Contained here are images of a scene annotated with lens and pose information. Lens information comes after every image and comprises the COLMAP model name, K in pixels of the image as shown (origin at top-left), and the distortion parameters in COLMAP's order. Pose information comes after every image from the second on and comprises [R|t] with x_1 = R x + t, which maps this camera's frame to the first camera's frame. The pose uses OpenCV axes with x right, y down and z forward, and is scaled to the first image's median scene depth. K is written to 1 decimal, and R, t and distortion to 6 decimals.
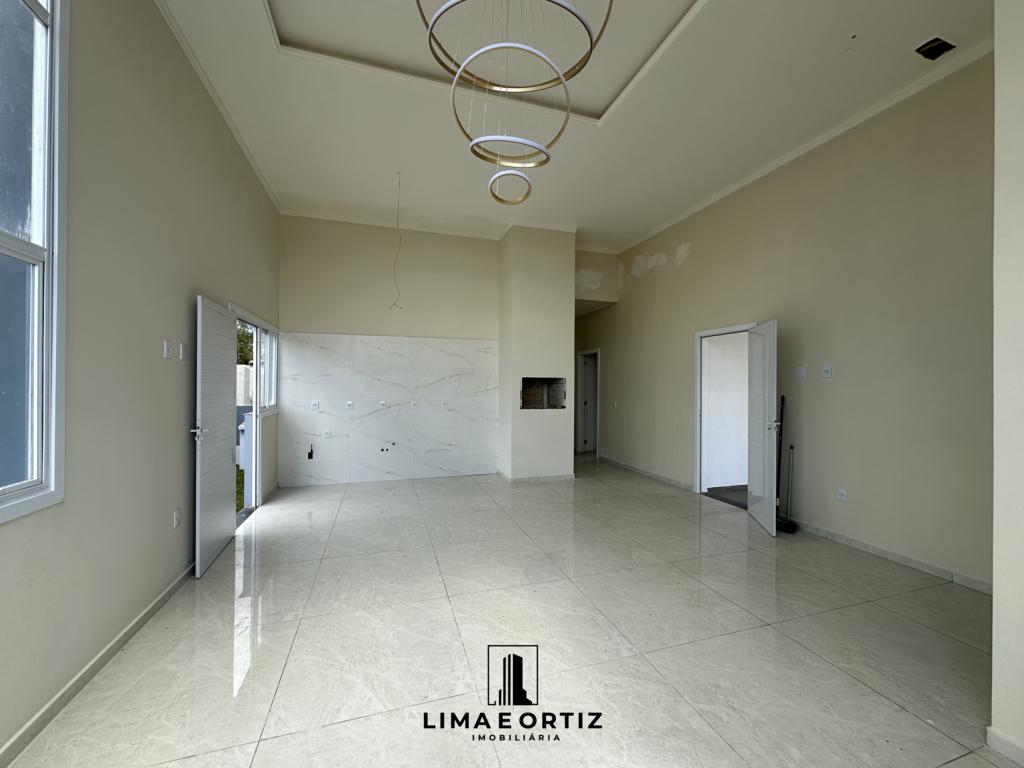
lens RADIAL K [[409.3, 0, 513.1], [0, 409.3, 382.8], [0, 0, 1]] dist [-0.003850, 0.000603]
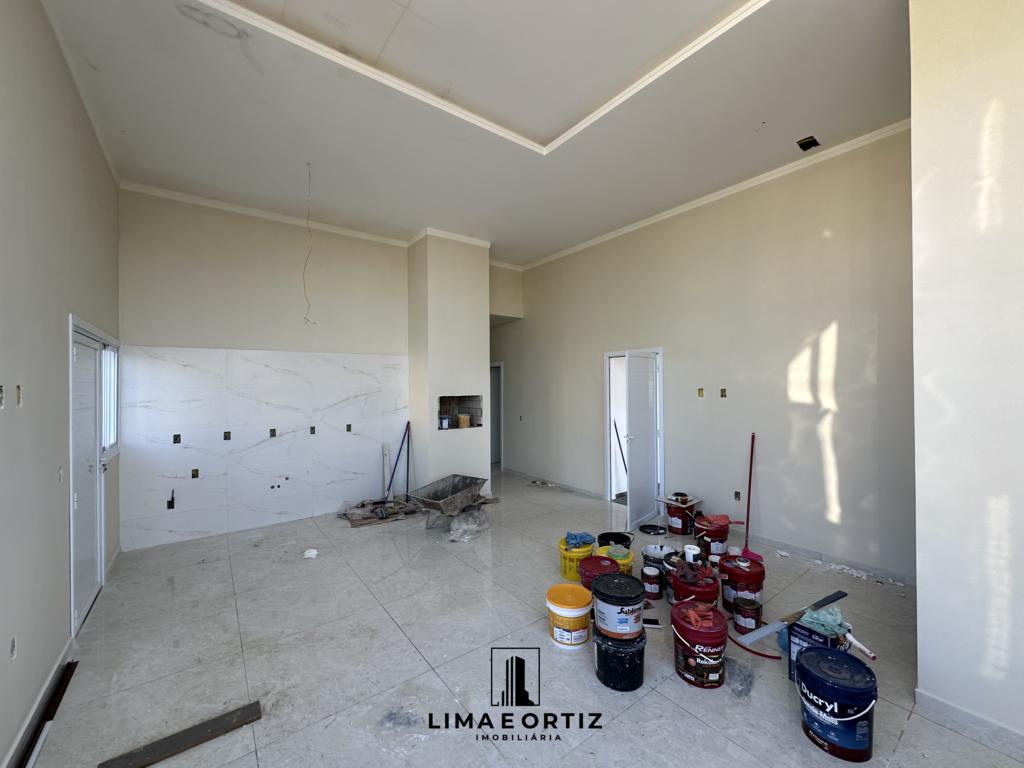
lens RADIAL K [[409.3, 0, 513.3], [0, 409.3, 382.5], [0, 0, 1]] dist [-0.003850, 0.000603]
pose [[0.944595, -0.012144, 0.328013, -0.136508], [0.013824, 0.999901, -0.002788, -0.043390], [-0.327946, 0.007168, 0.944669, 0.054146]]
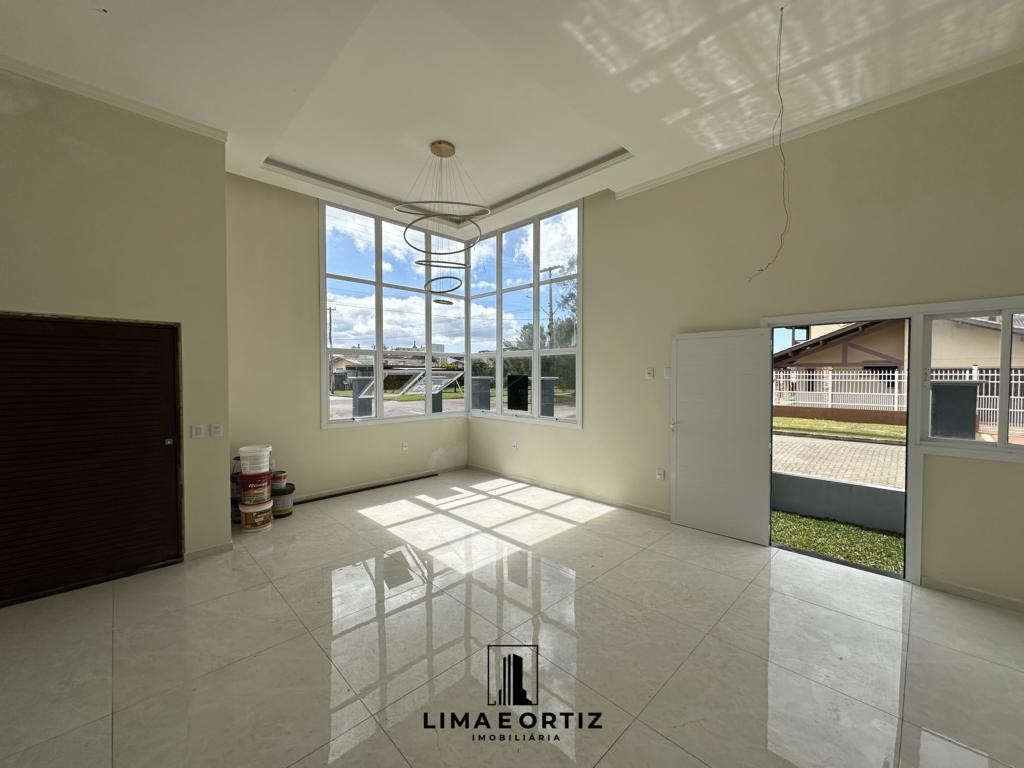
lens RADIAL K [[409.3, 0, 512.7], [0, 409.3, 377.7], [0, 0, 1]] dist [-0.003850, 0.000603]
pose [[-0.892305, -0.000365, -0.451434, 0.229834], [-0.004166, 0.999964, 0.007425, -0.033635], [0.451415, 0.008506, -0.892274, 1.111838]]
